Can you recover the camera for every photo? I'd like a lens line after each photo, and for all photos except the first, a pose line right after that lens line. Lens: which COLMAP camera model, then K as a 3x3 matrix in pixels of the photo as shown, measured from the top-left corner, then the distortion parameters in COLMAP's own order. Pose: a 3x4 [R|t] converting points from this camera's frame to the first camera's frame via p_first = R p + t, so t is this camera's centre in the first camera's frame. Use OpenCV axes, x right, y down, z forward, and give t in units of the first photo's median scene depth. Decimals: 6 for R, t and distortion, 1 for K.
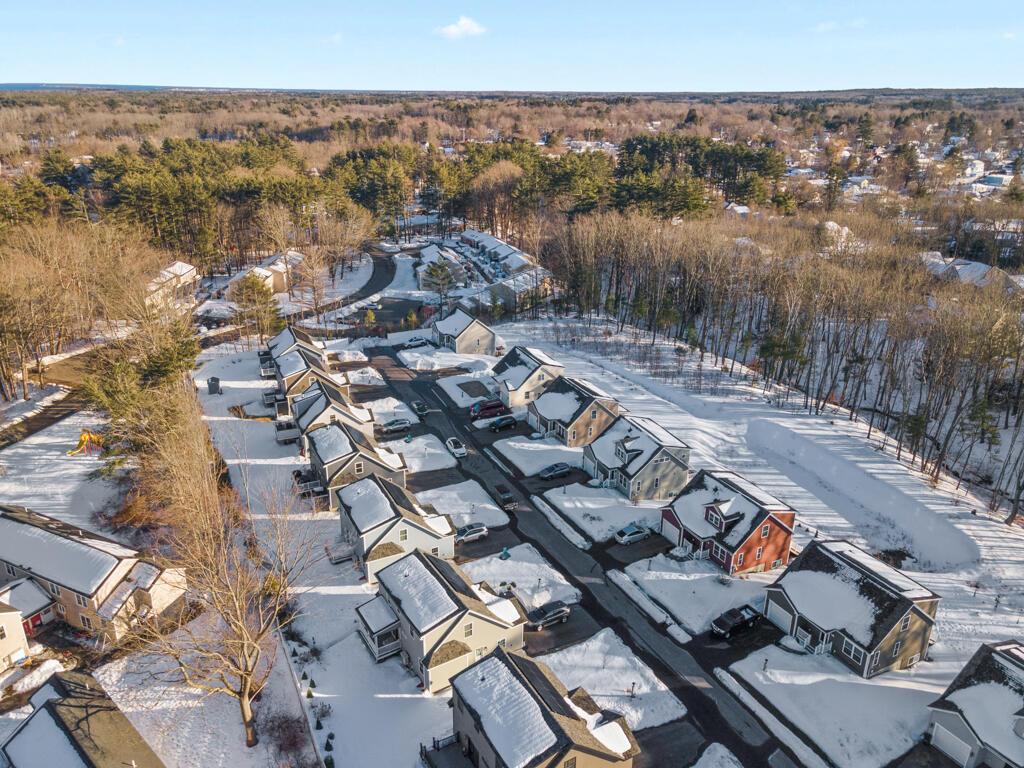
lens RADIAL K [[743.2, 0, 512.0], [0, 743.2, 384.0], [0, 0, 1]] dist [0.052043, -0.002322]
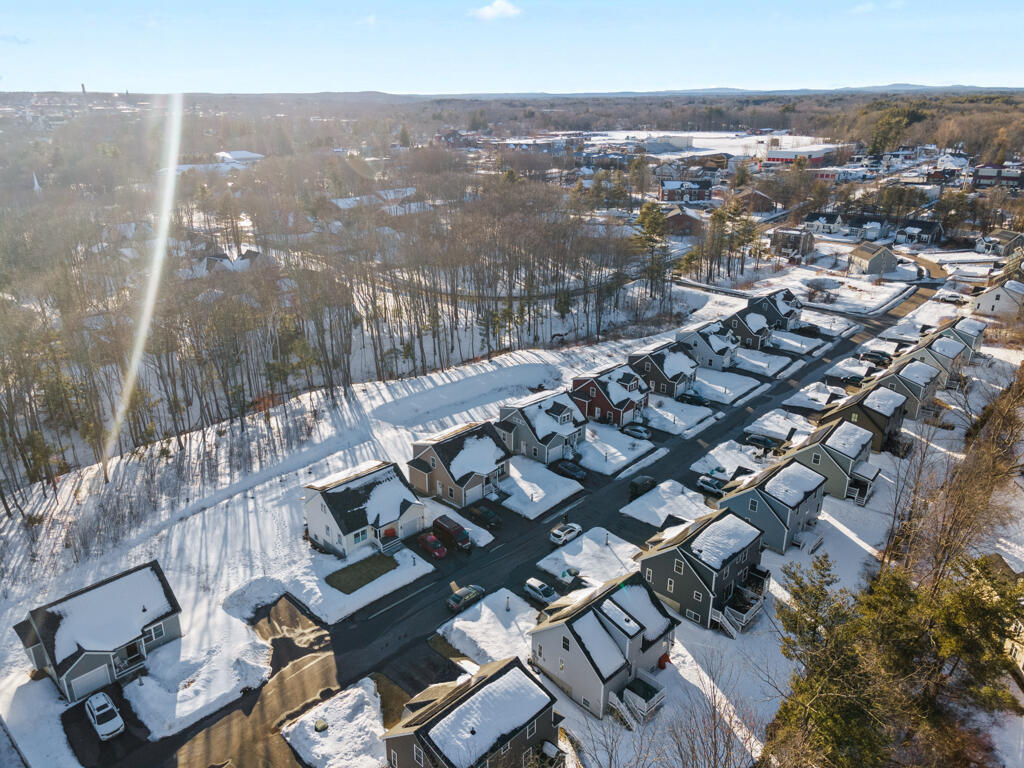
lens RADIAL K [[743.2, 0, 512.0], [0, 743.2, 384.0], [0, 0, 1]] dist [0.052043, -0.002322]
pose [[-0.365195, -0.337659, 0.867536, -0.762024], [0.333059, 0.822828, 0.460462, -0.481685], [-0.869313, 0.457099, -0.188032, 1.207927]]
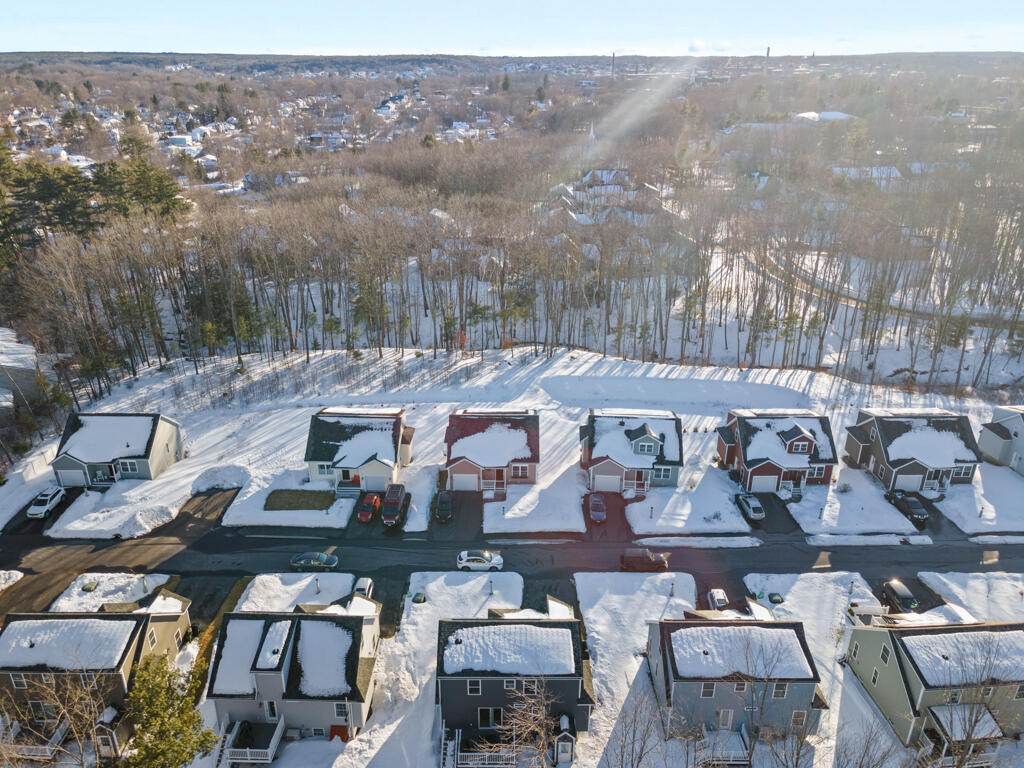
lens RADIAL K [[743.2, 0, 512.0], [0, 743.2, 384.0], [0, 0, 1]] dist [0.052043, -0.002322]
pose [[0.427027, -0.362741, 0.828292, -0.610257], [0.322618, 0.916843, 0.235196, -0.230437], [-0.844728, 0.166787, 0.508543, 0.638372]]
